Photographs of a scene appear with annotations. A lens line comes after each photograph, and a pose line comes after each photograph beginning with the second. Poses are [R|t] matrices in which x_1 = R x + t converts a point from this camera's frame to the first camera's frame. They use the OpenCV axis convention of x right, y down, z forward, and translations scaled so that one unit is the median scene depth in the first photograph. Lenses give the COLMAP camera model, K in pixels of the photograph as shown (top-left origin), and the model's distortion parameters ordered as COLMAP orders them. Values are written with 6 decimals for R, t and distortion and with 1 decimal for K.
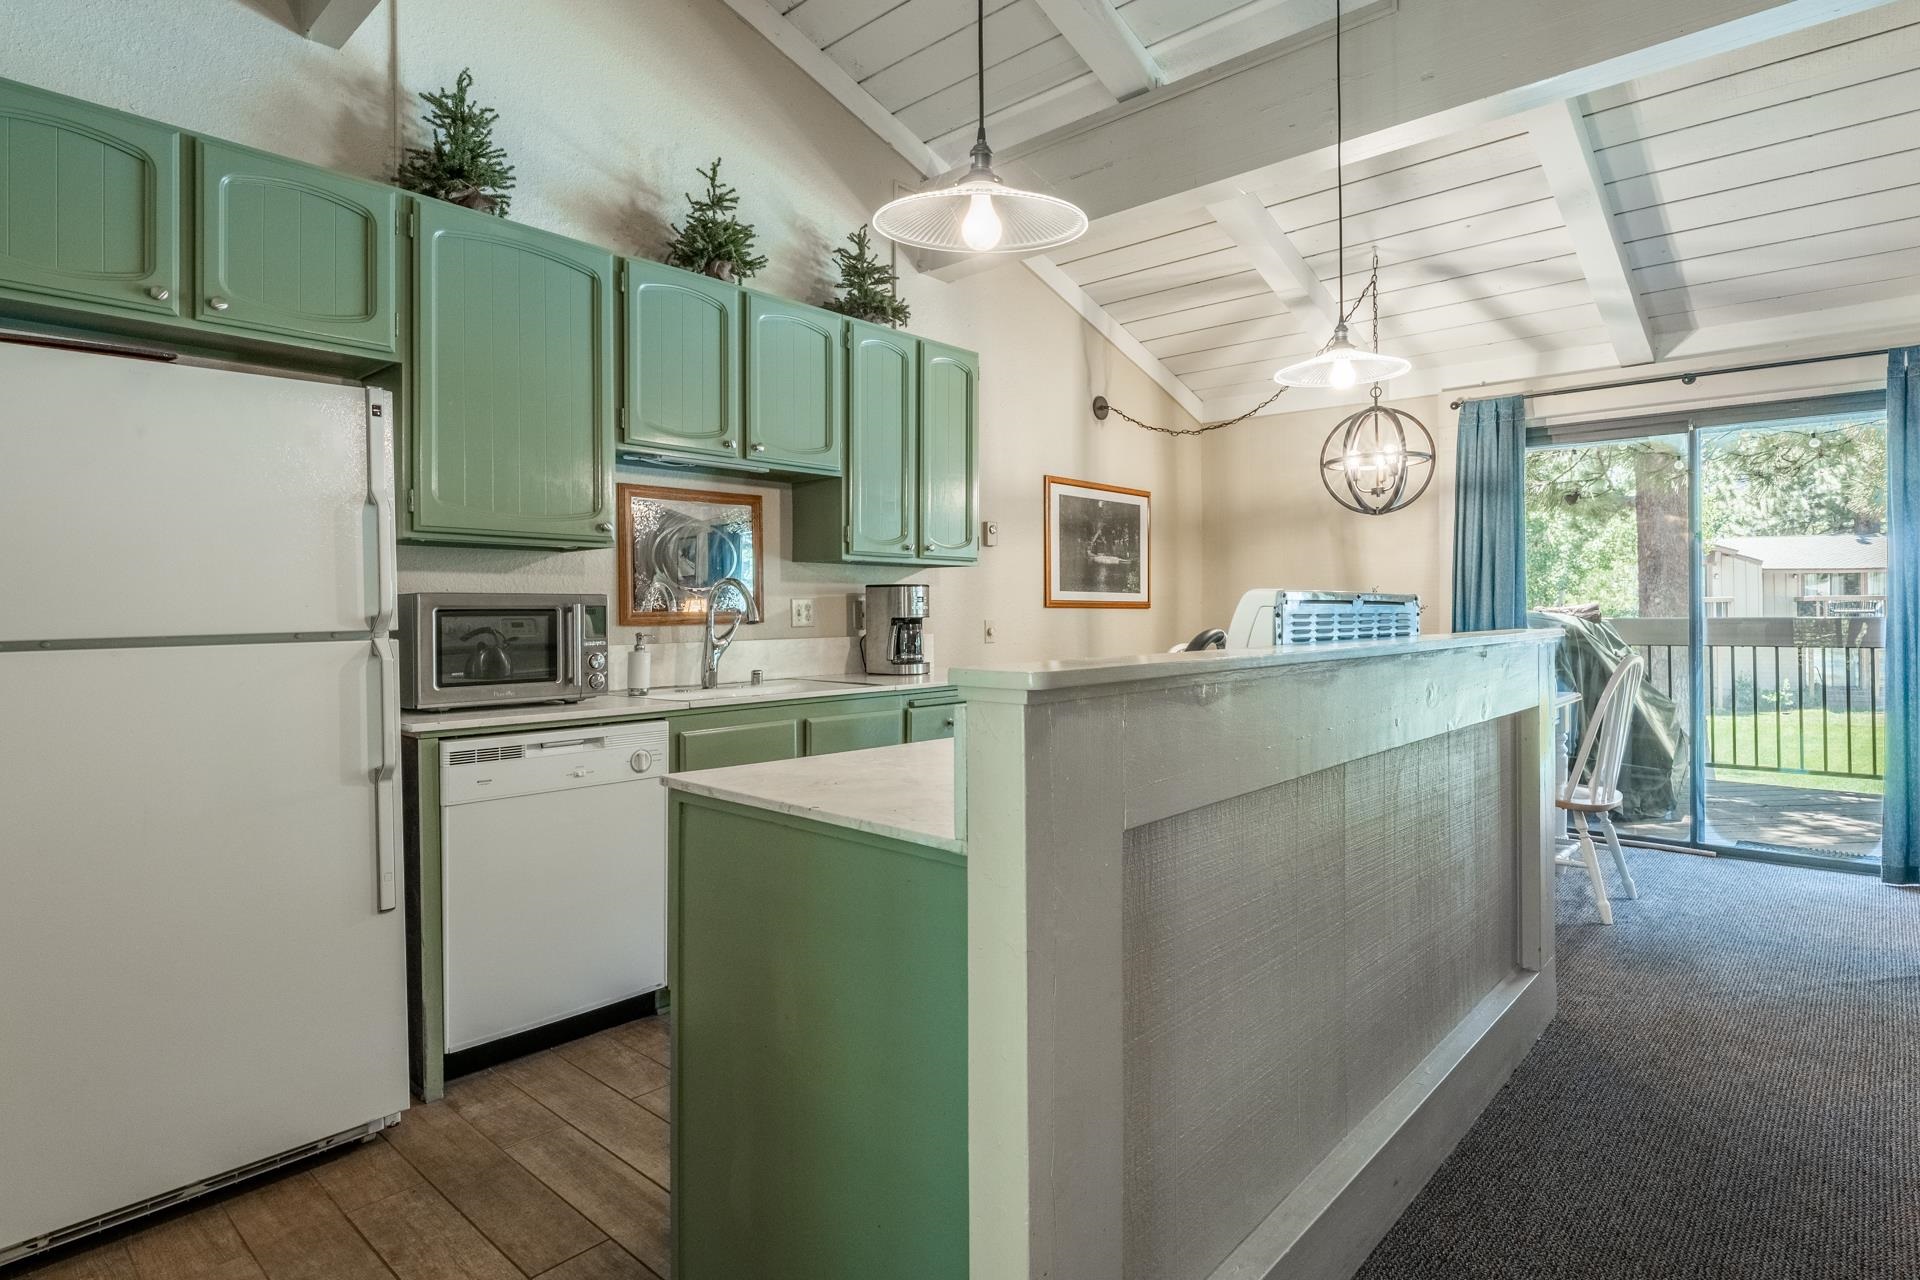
lens RADIAL K [[1019.0, 0, 963.0], [0, 1019.0, 604.1], [0, 0, 1]] dist [-0.005673, -0.000366]
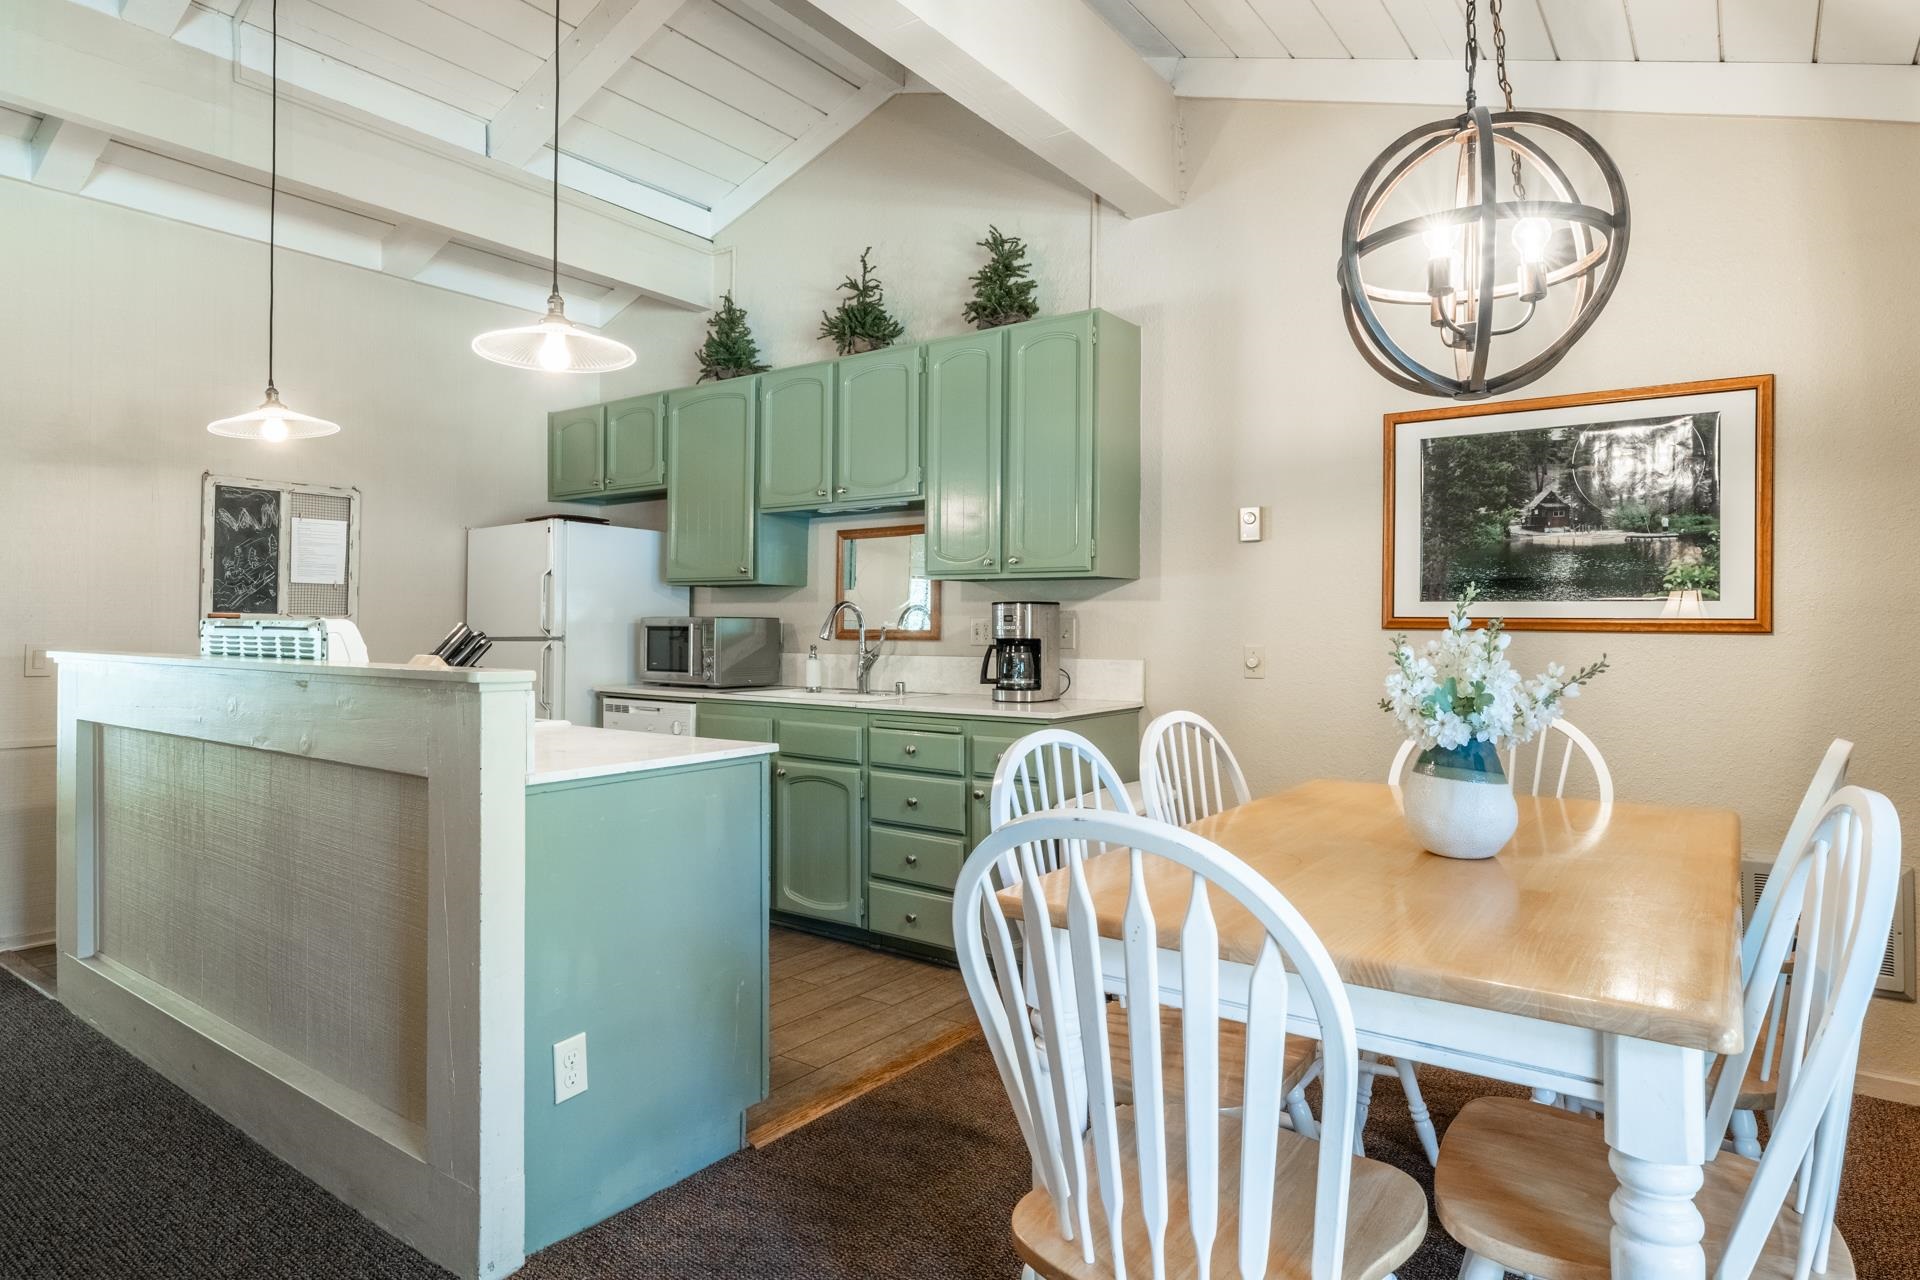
lens RADIAL K [[1067.3, 0, 962.9], [0, 1067.3, 615.7], [0, 0, 1]] dist [0.000450, 0.000277]
pose [[0.101150, -0.001455, -0.994870, 1.007164], [0.003136, 0.999994, -0.001144, -0.006900], [0.994866, -0.003004, 0.101154, 0.979183]]
